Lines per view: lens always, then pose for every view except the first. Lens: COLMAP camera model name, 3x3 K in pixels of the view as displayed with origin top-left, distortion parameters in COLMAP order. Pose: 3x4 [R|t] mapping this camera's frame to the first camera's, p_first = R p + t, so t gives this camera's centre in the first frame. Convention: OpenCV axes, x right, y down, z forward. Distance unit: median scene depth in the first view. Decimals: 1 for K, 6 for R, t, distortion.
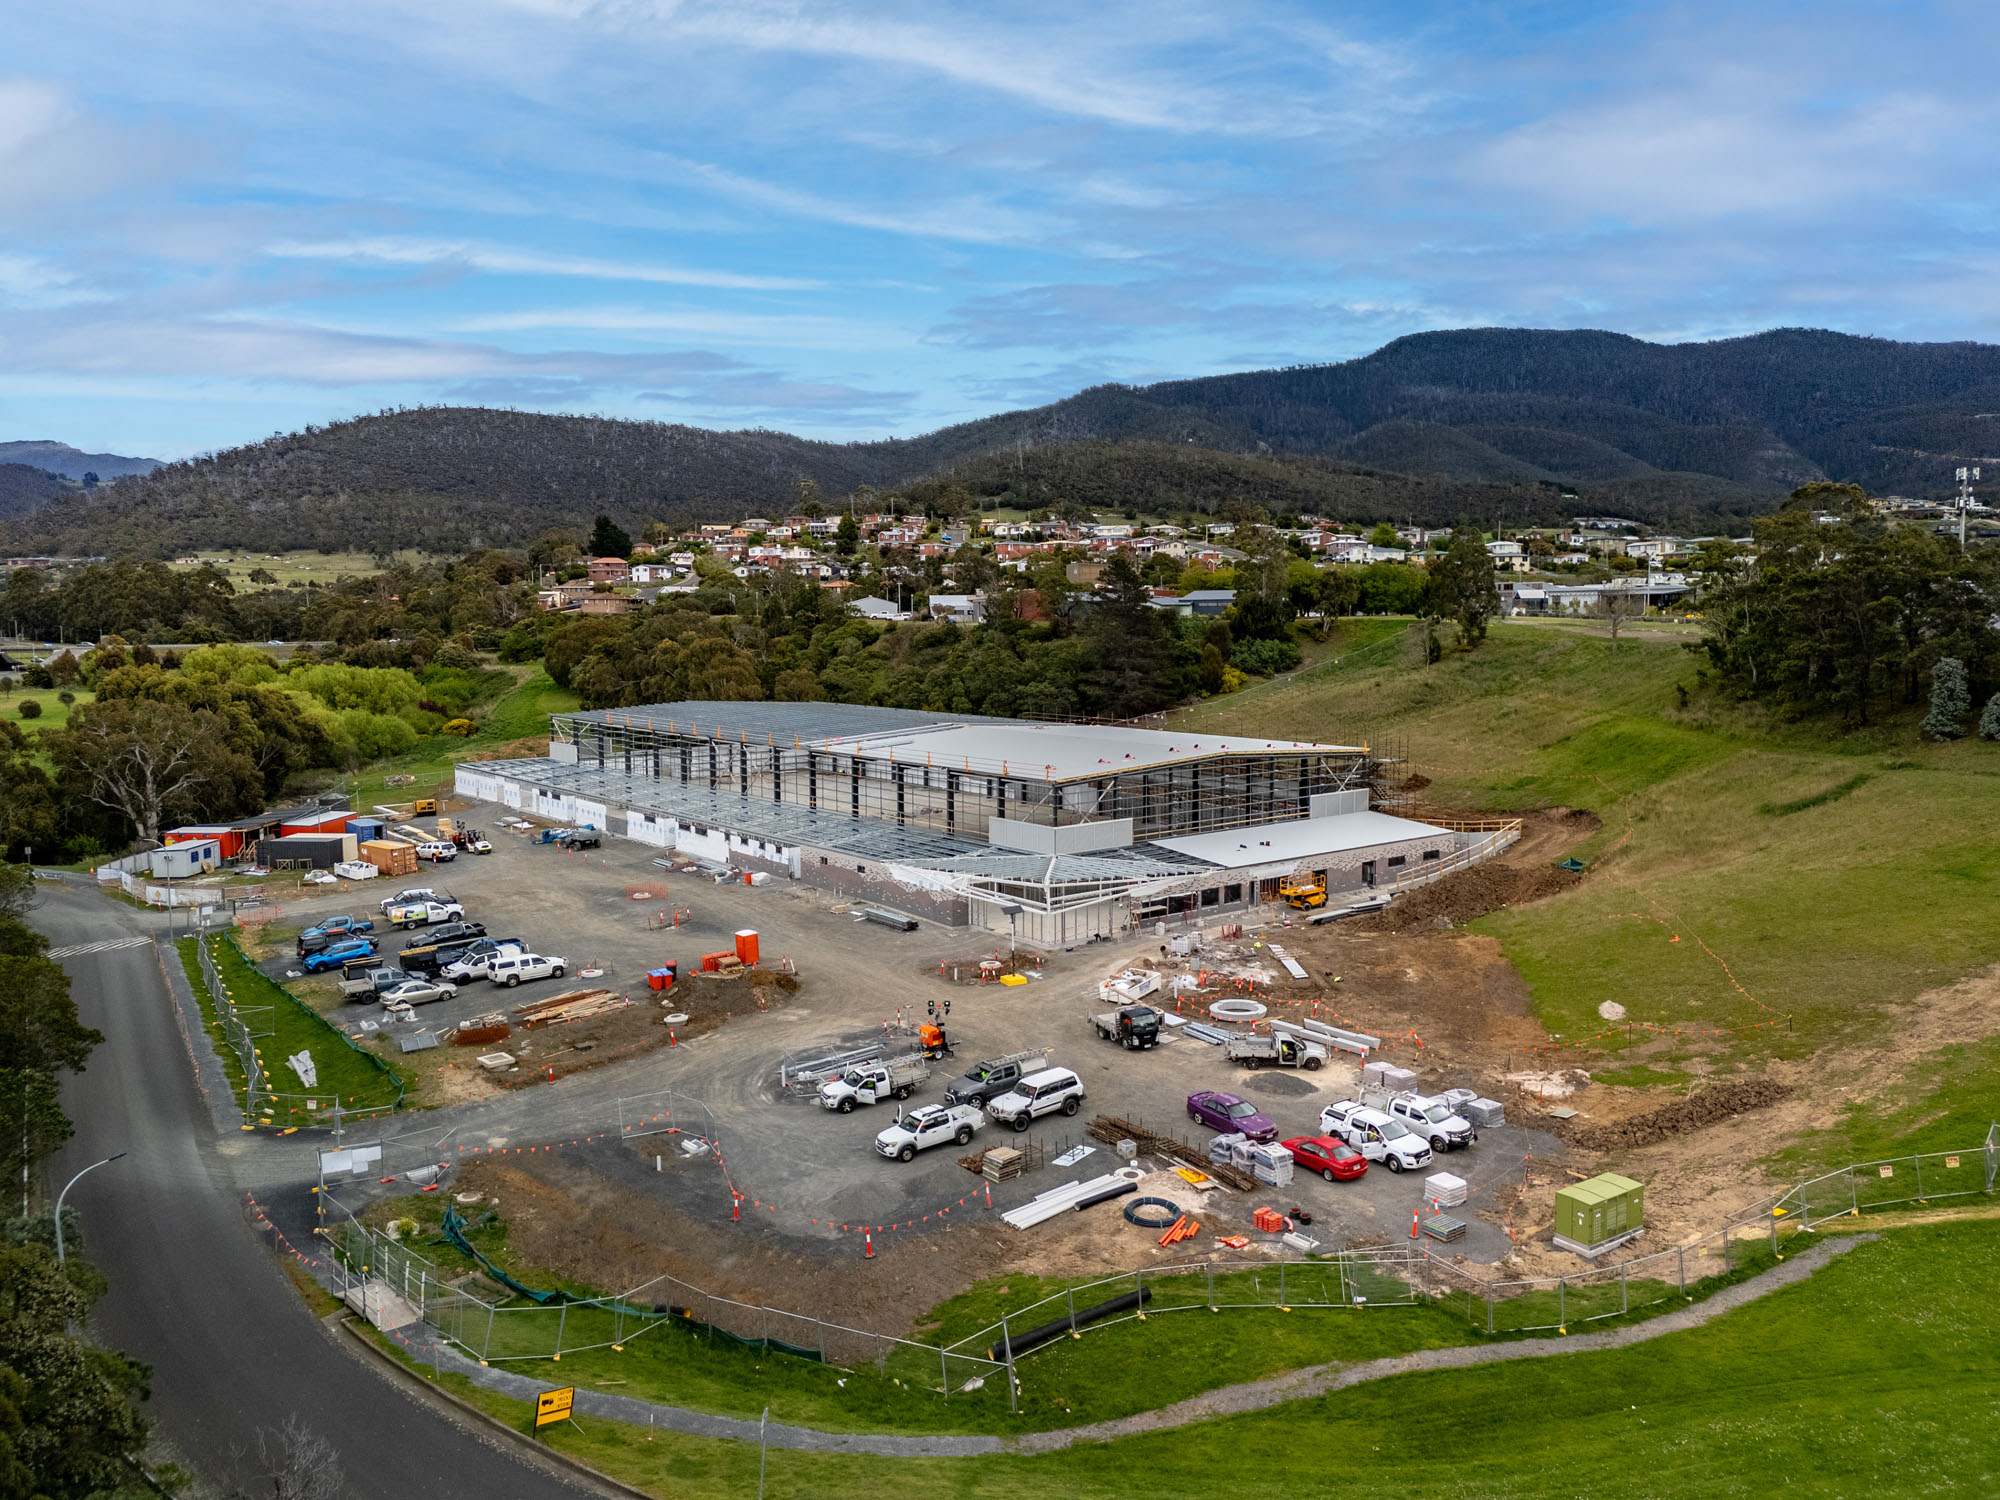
lens RADIAL K [[1483.5, 0, 1000.0], [0, 1483.5, 750.0], [0, 0, 1]] dist [-0.000469, -0.008237]
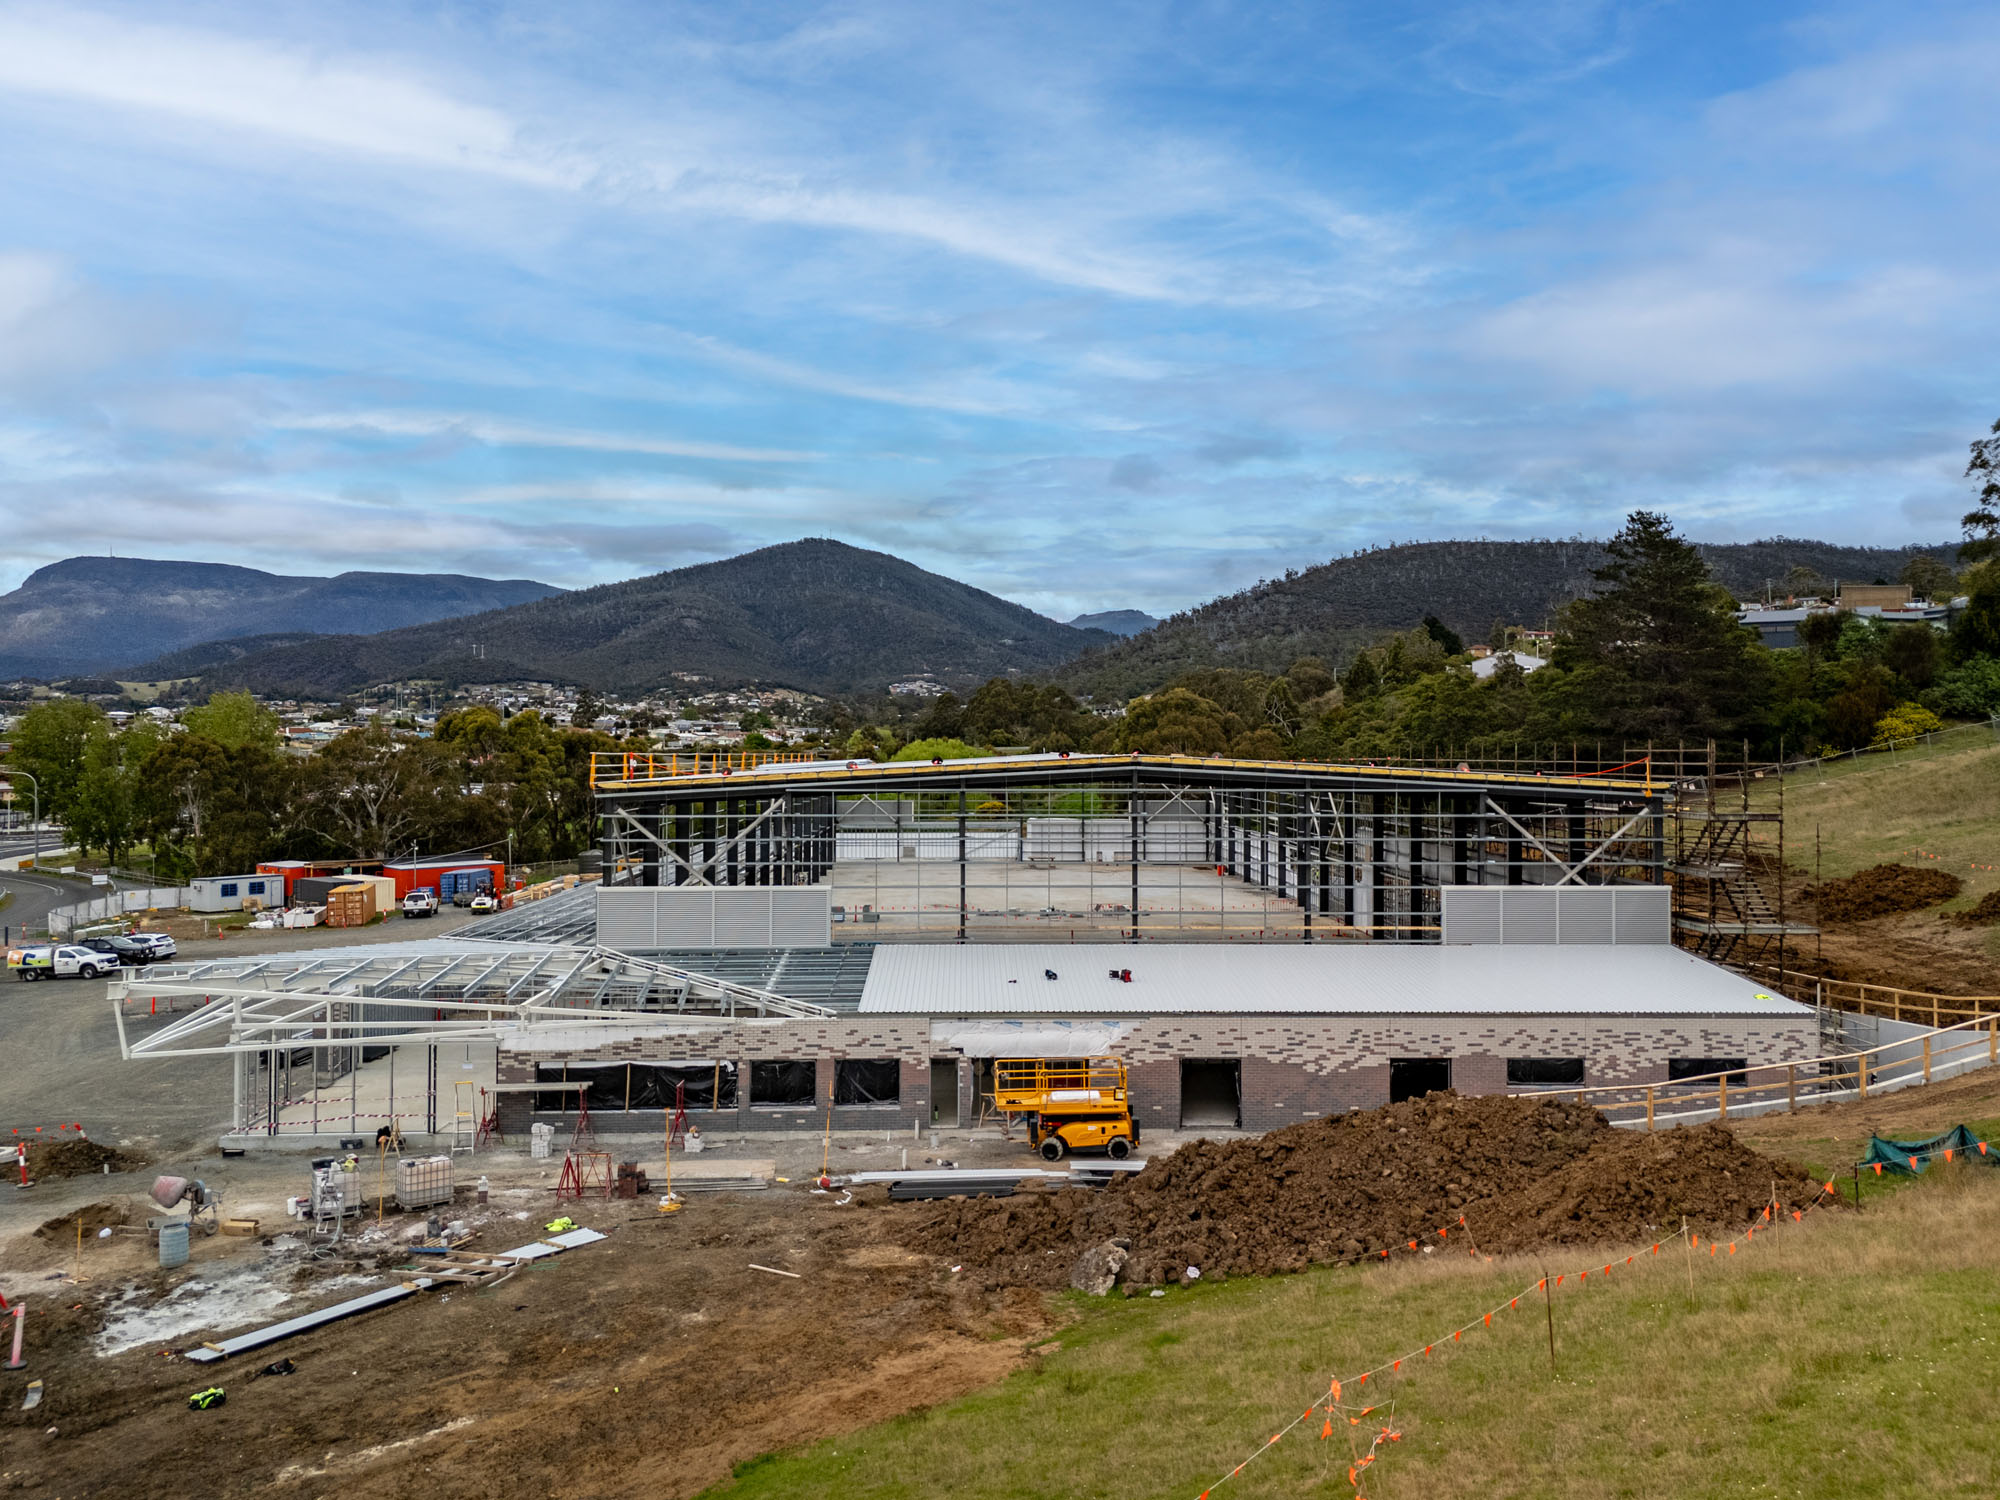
lens RADIAL K [[1483.5, 0, 1000.0], [0, 1483.5, 750.0], [0, 0, 1]] dist [-0.000469, -0.008237]
pose [[0.777310, -0.006707, -0.629082, 0.366698], [-0.055805, 0.995266, -0.079564, 0.031991], [0.626638, 0.096952, 0.773257, 0.599908]]
